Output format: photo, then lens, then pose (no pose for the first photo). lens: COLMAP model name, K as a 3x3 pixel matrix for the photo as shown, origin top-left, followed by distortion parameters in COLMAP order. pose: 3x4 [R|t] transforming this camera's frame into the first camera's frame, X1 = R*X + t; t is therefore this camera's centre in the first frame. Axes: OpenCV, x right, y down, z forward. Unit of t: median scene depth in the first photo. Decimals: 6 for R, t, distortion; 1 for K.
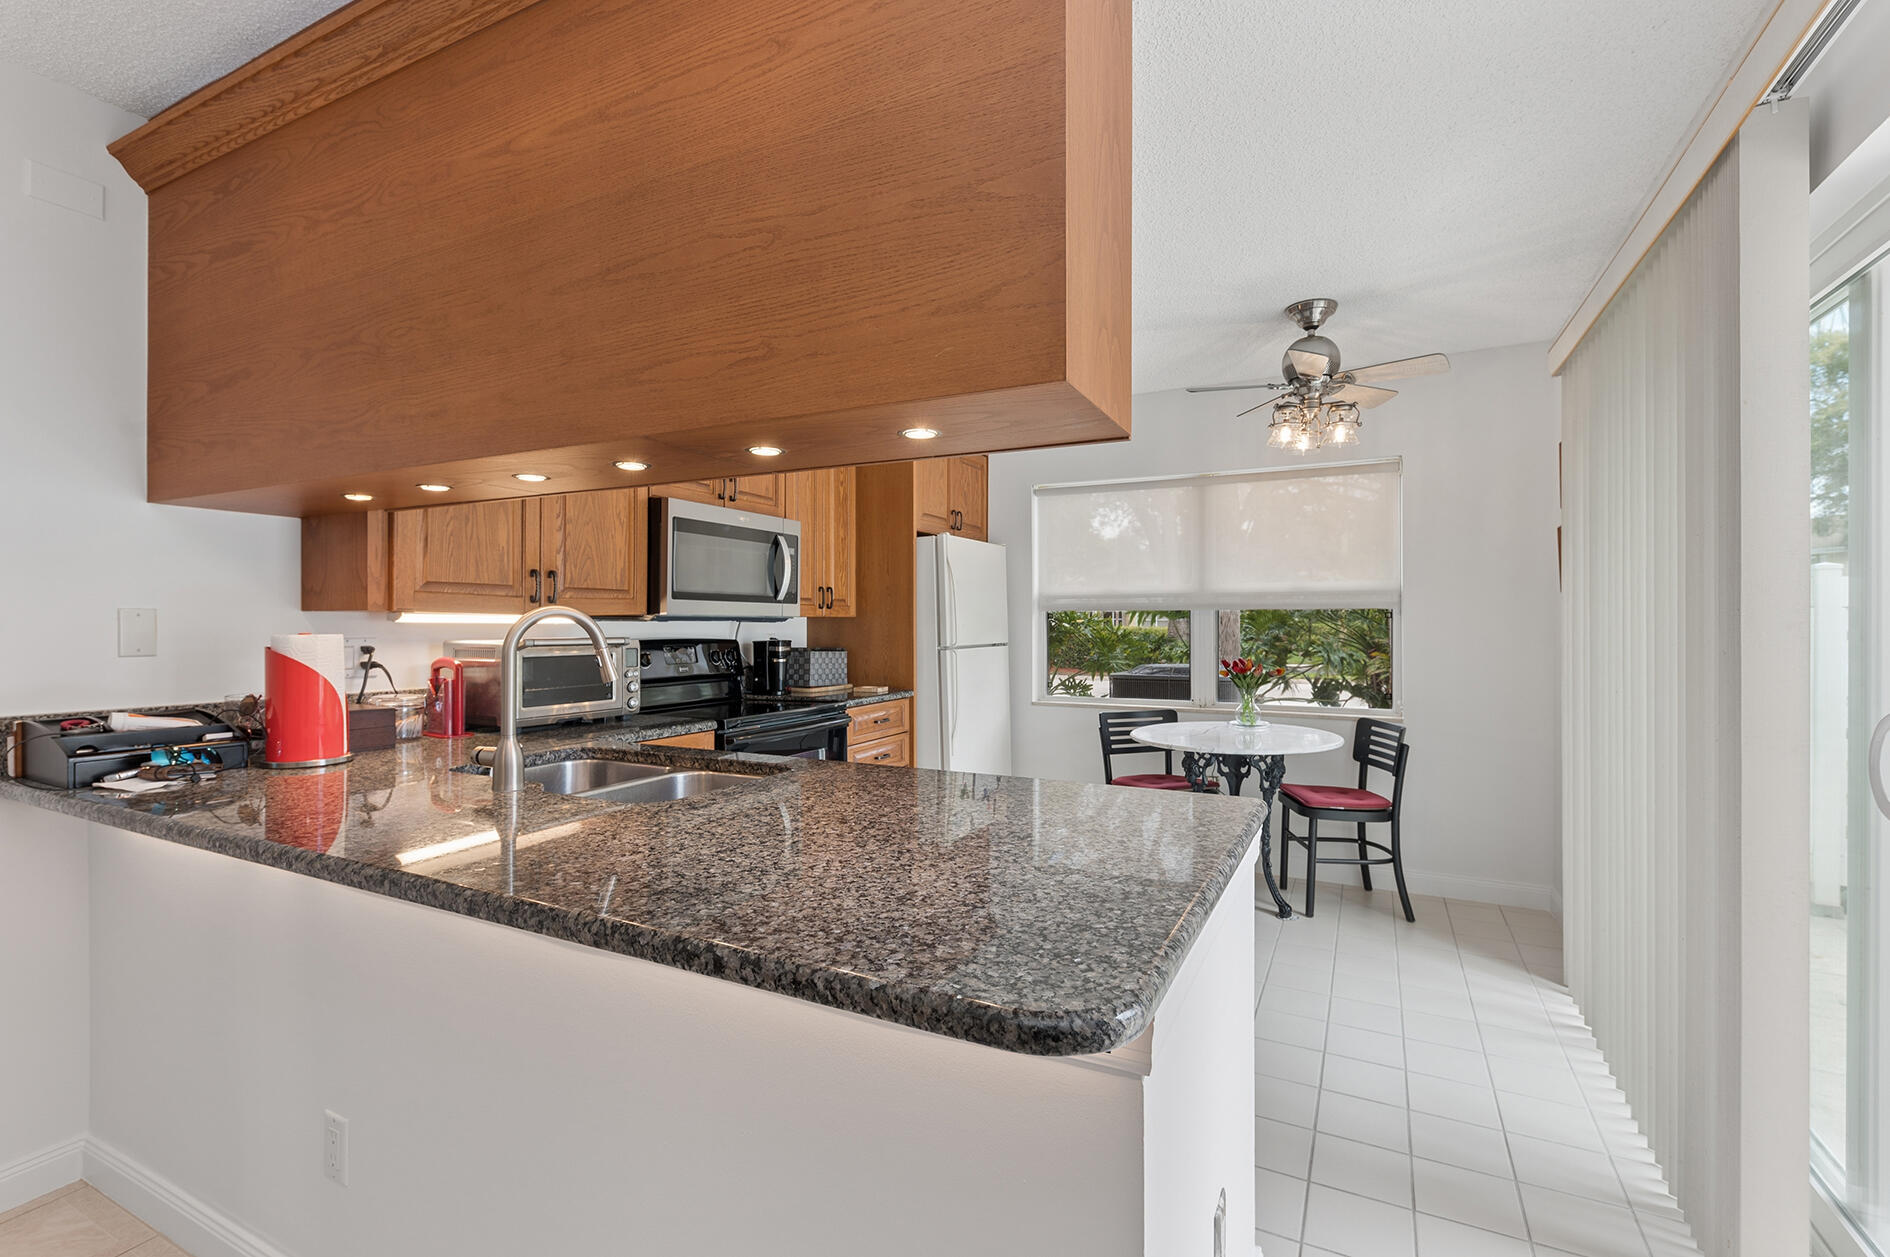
lens RADIAL K [[853.1, 0, 950.9], [0, 853.1, 616.8], [0, 0, 1]] dist [0.001568, 0.000276]
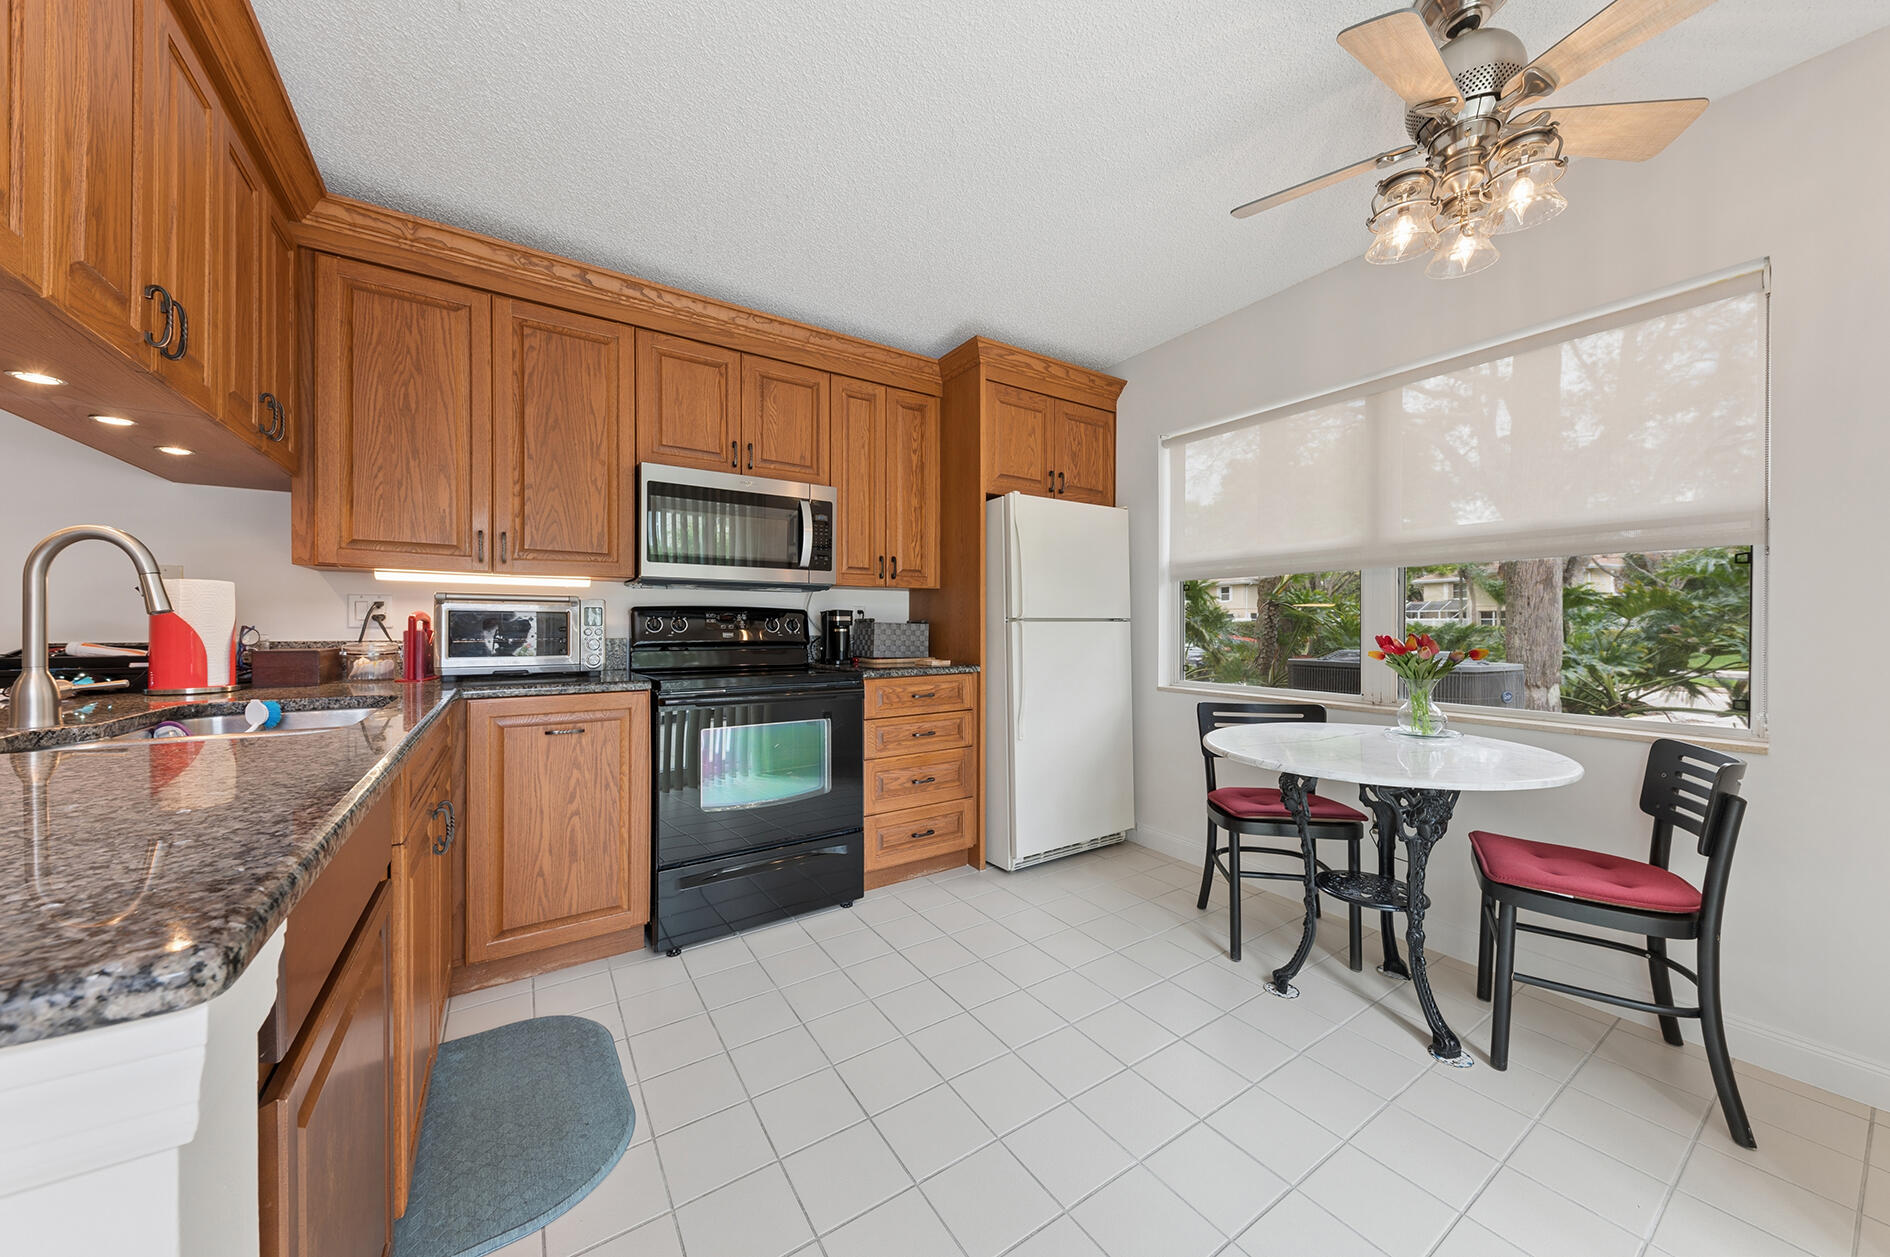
lens RADIAL K [[654.5, 0, 950.1], [0, 654.5, 631.2], [0, 0, 1]] dist [0.024254, -0.008990]
pose [[0.860275, 0.006576, -0.509788, 0.309652], [0.000934, 0.999895, 0.014474, 0.041237], [0.509830, -0.012928, 0.860178, 0.394770]]
